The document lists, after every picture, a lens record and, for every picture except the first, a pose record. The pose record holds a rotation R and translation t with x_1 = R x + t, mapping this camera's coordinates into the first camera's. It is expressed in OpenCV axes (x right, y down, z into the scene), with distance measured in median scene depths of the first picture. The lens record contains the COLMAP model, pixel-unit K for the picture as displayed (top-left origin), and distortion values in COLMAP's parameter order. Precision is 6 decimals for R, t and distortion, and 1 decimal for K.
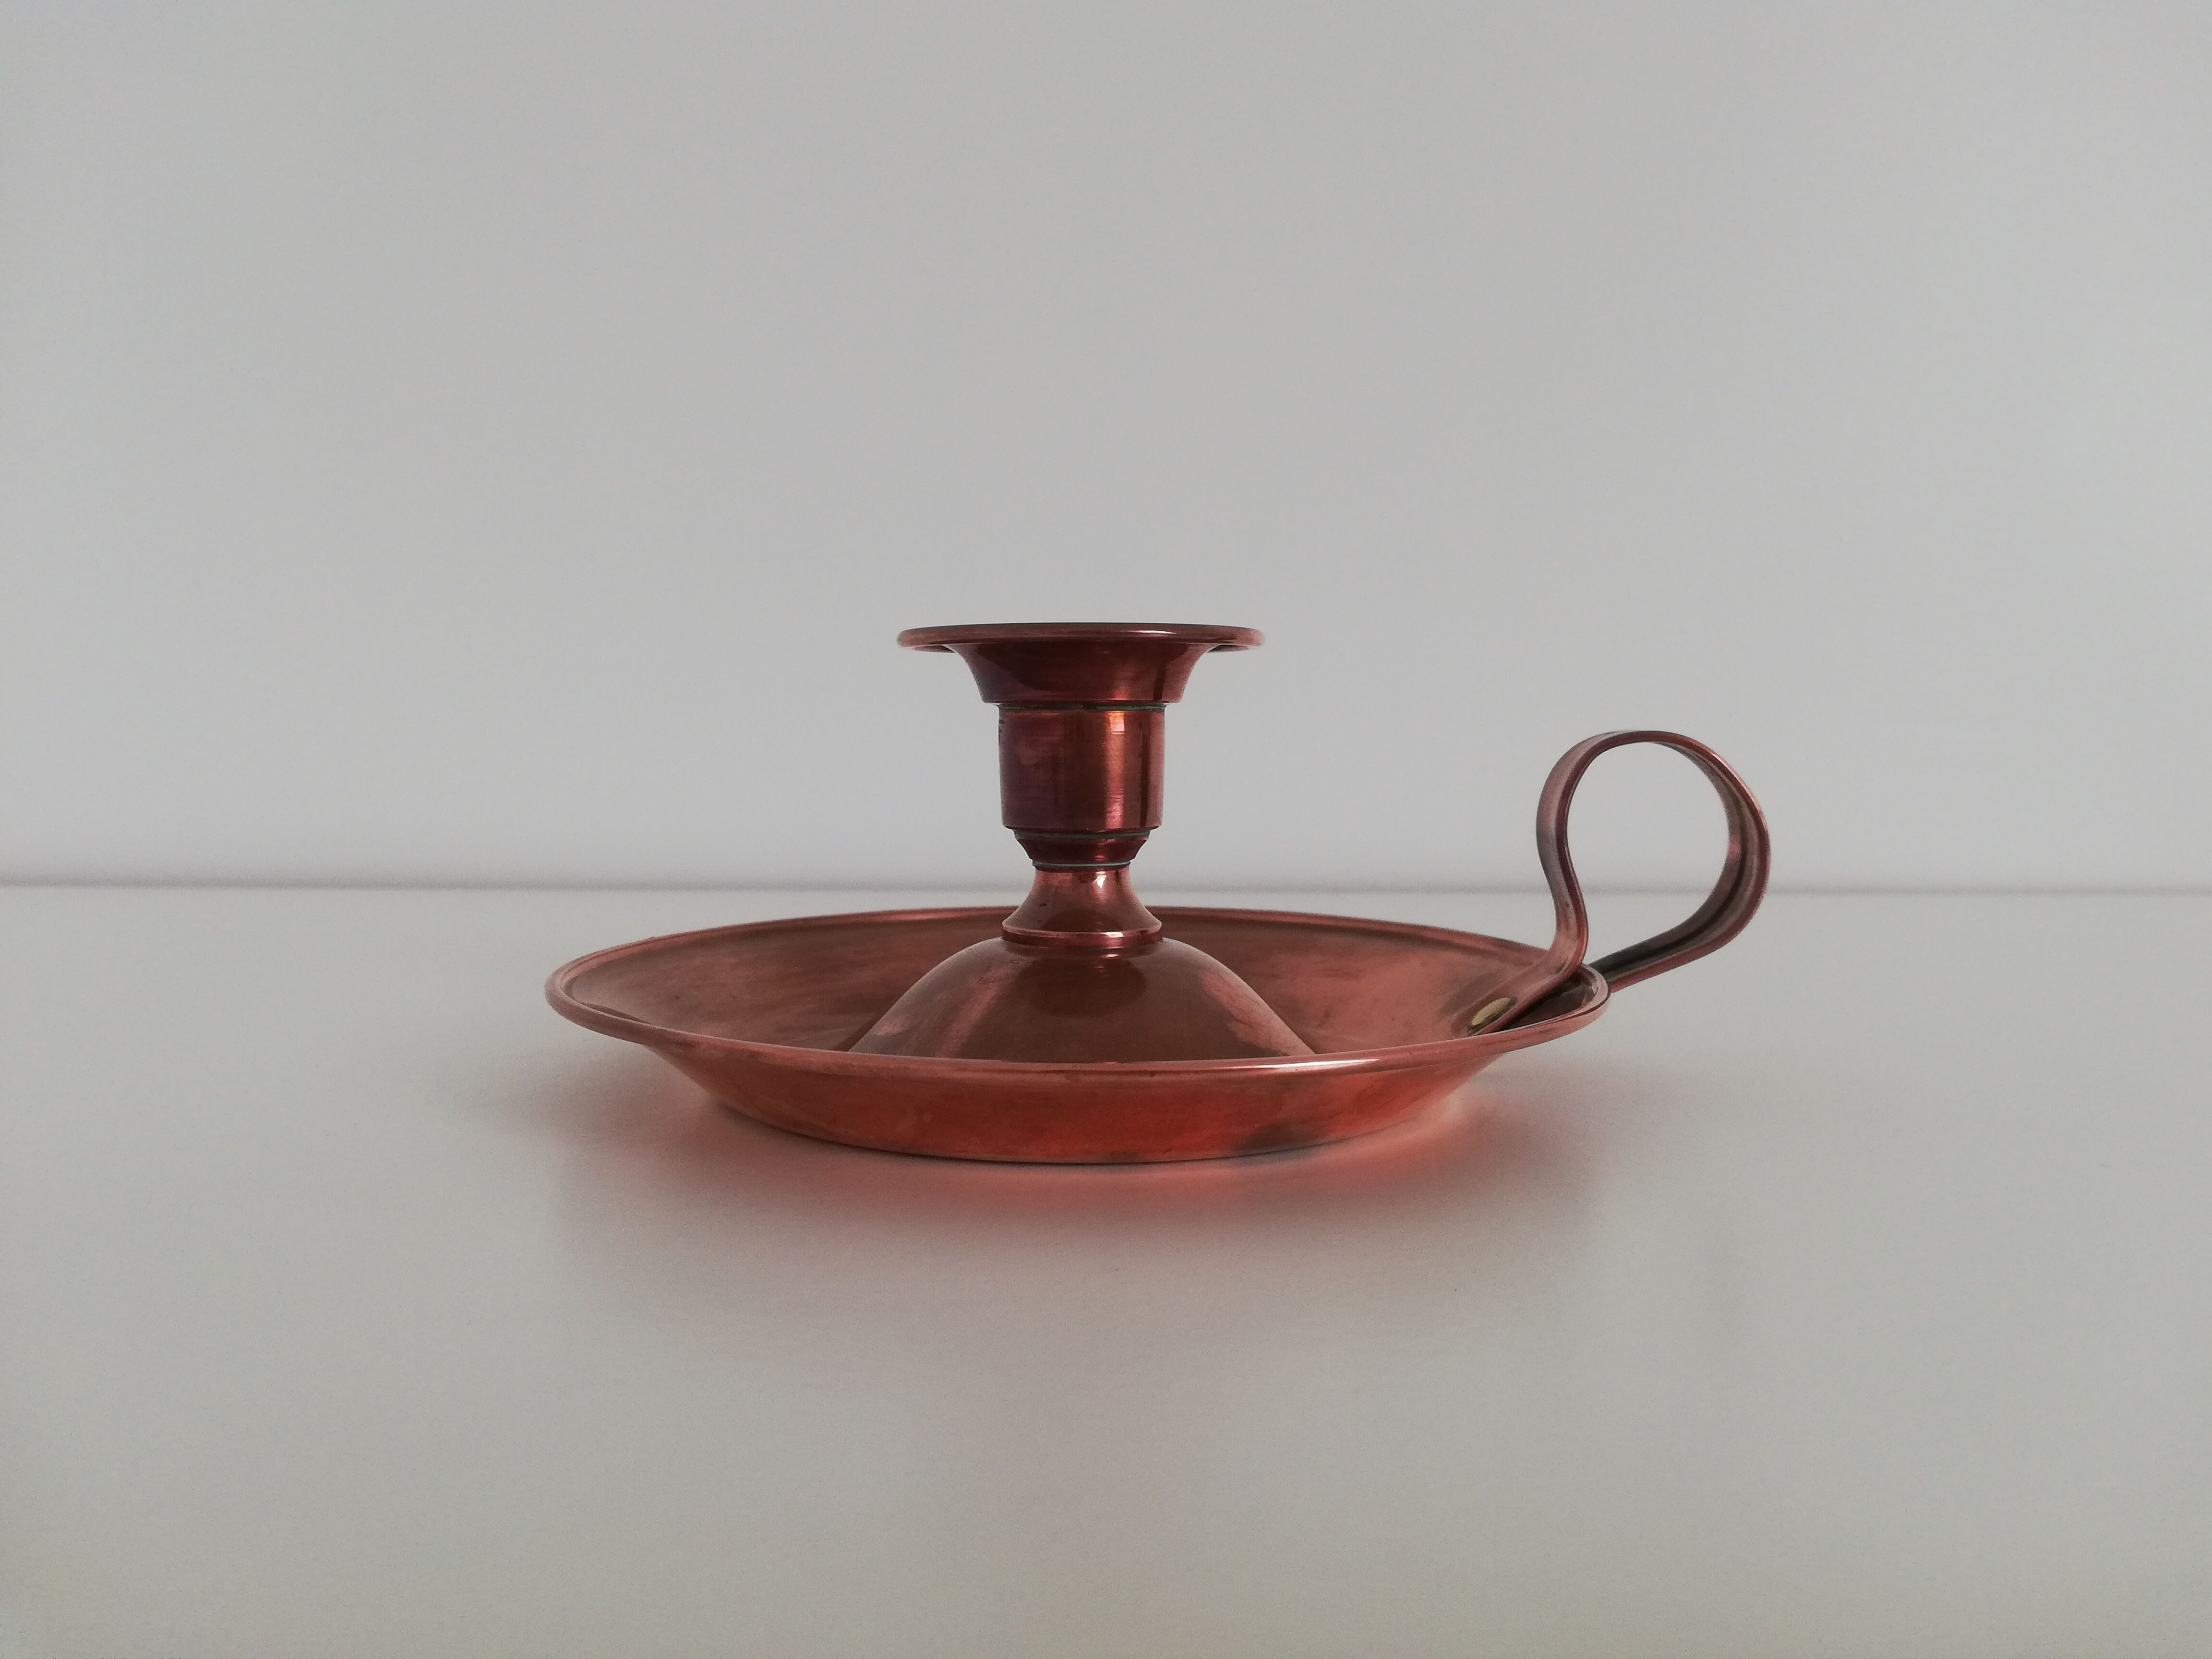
lens RADIAL K [[1681.6, 0, 1115.5], [0, 1681.6, 830.3], [0, 0, 1]] dist [0.038325, -0.044220]
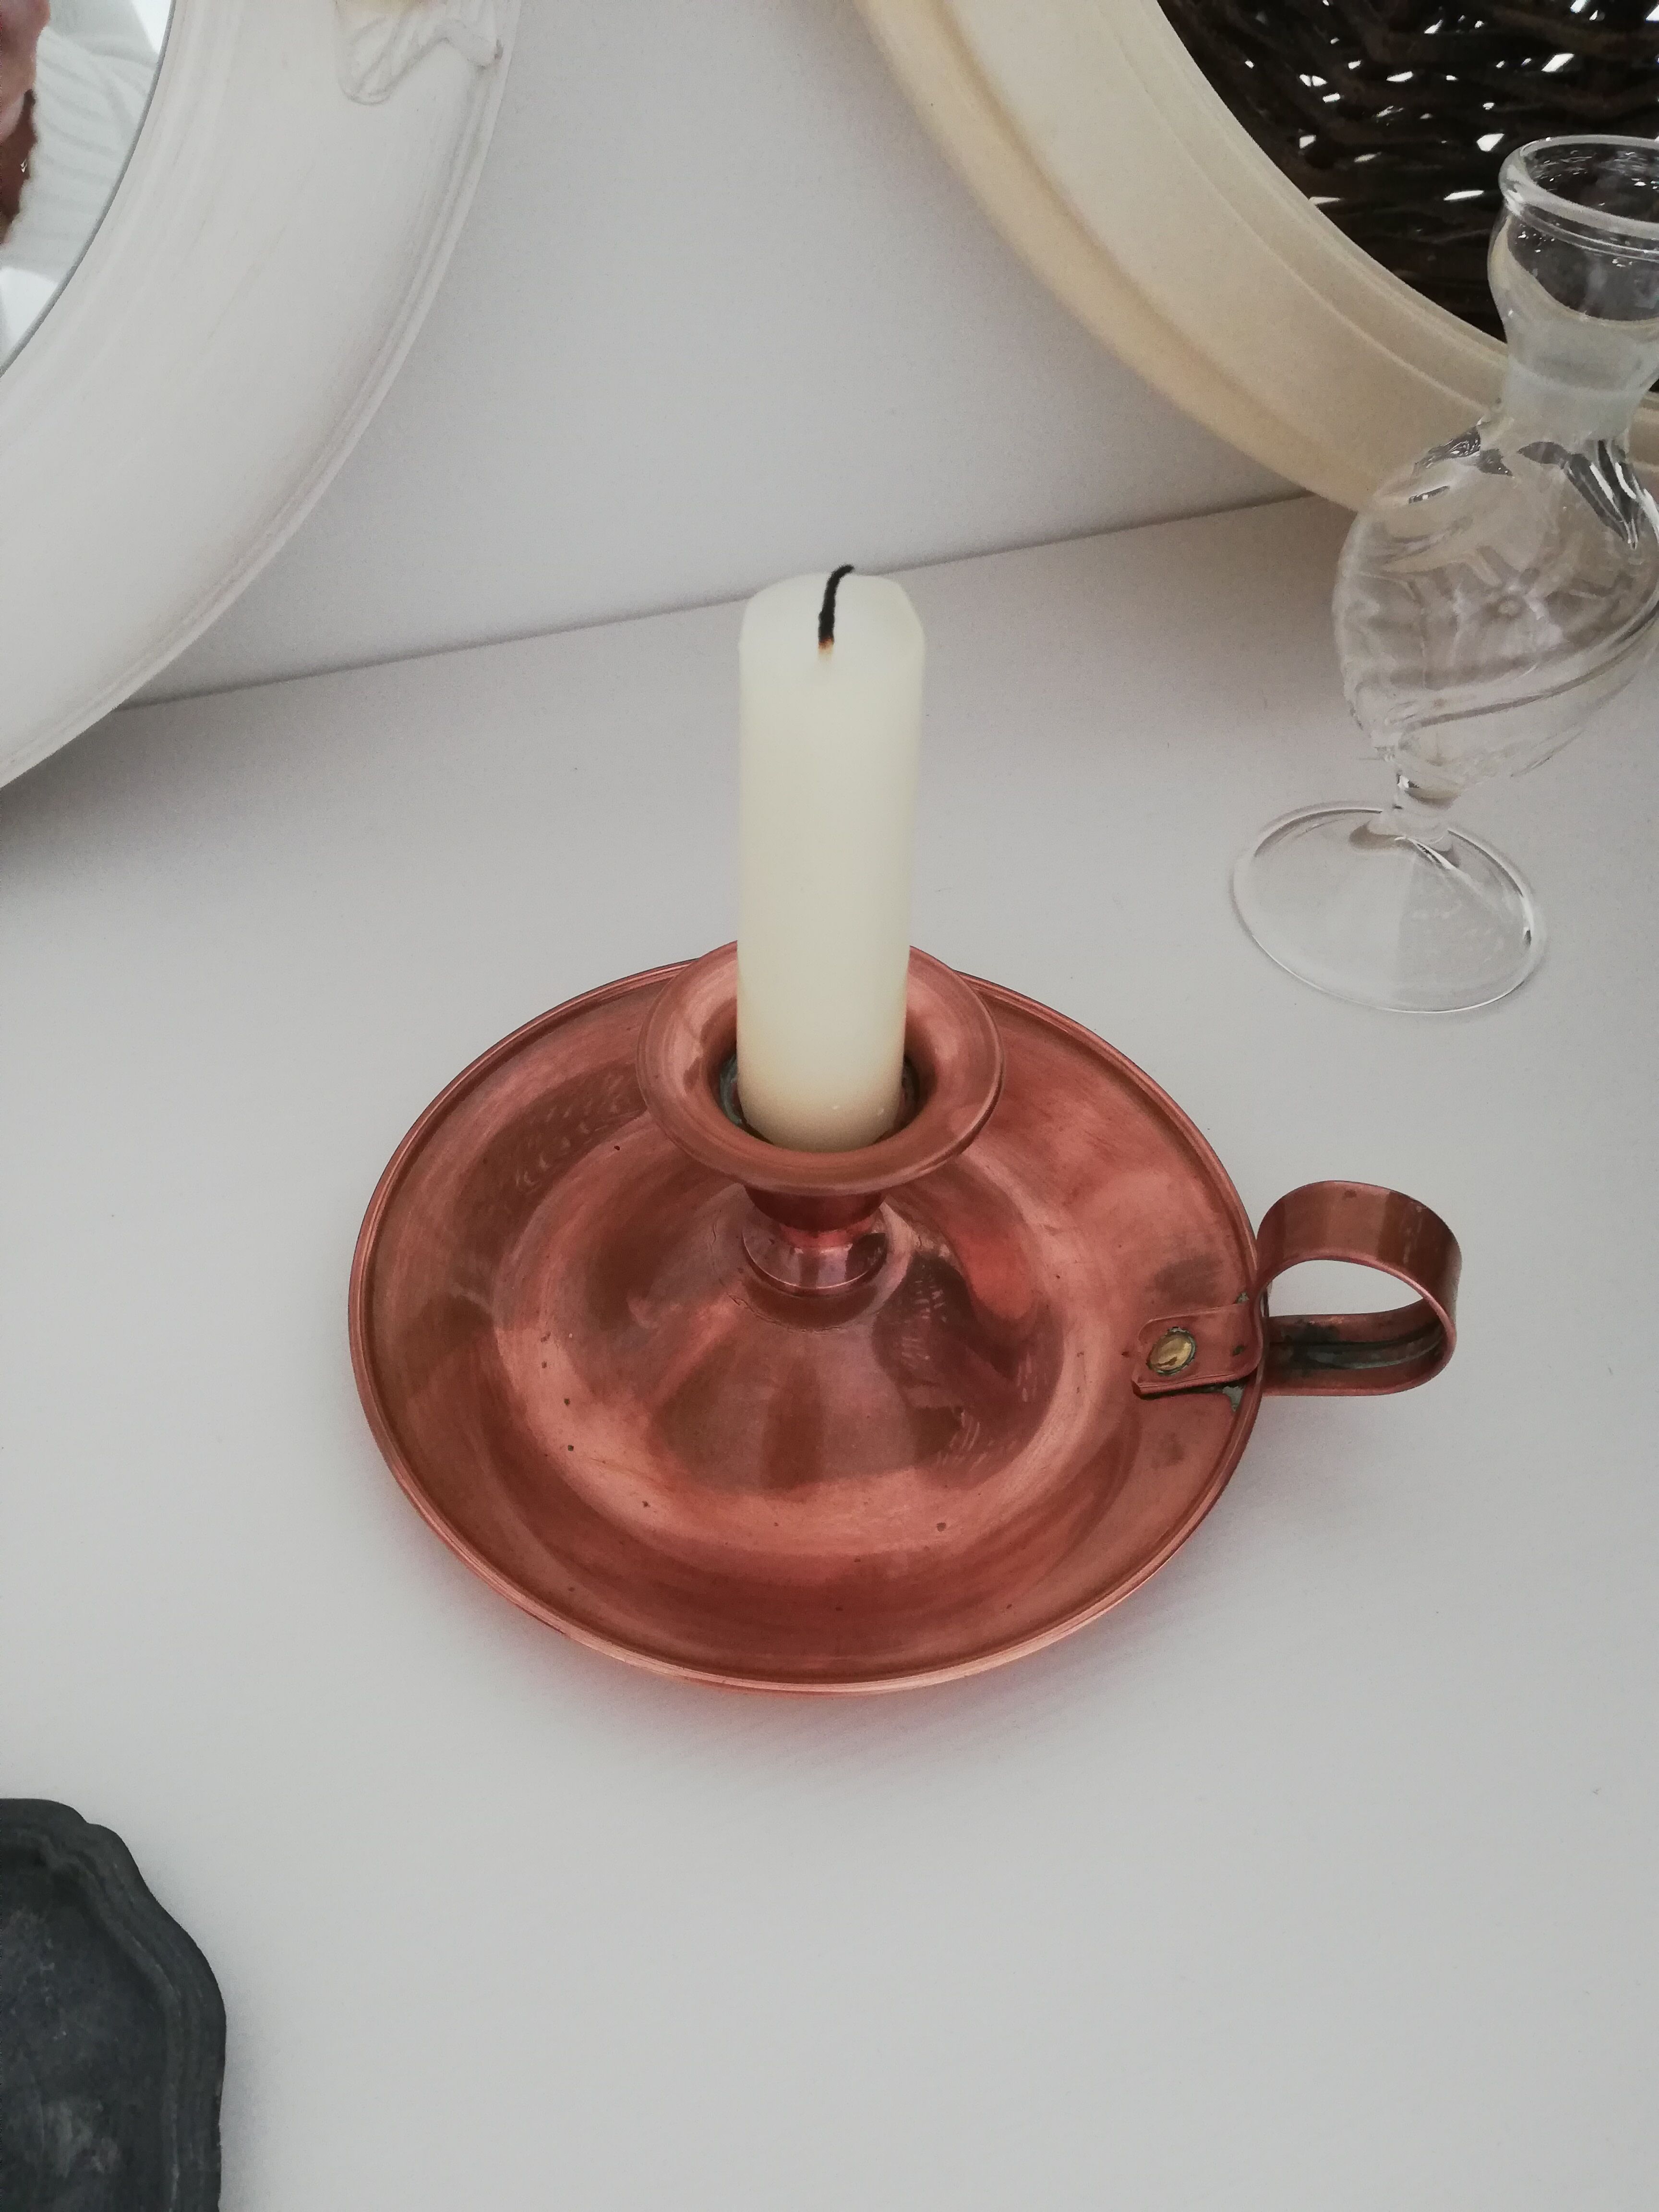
lens RADIAL K [[1681.6, 0, 824.3], [0, 1681.6, 1101.0], [0, 0, 1]] dist [0.038325, -0.044220]
pose [[0.972064, 0.189835, -0.138034, 0.110332], [-0.043761, 0.724366, 0.688025, -0.690040], [0.230598, -0.662764, 0.712438, 0.242167]]
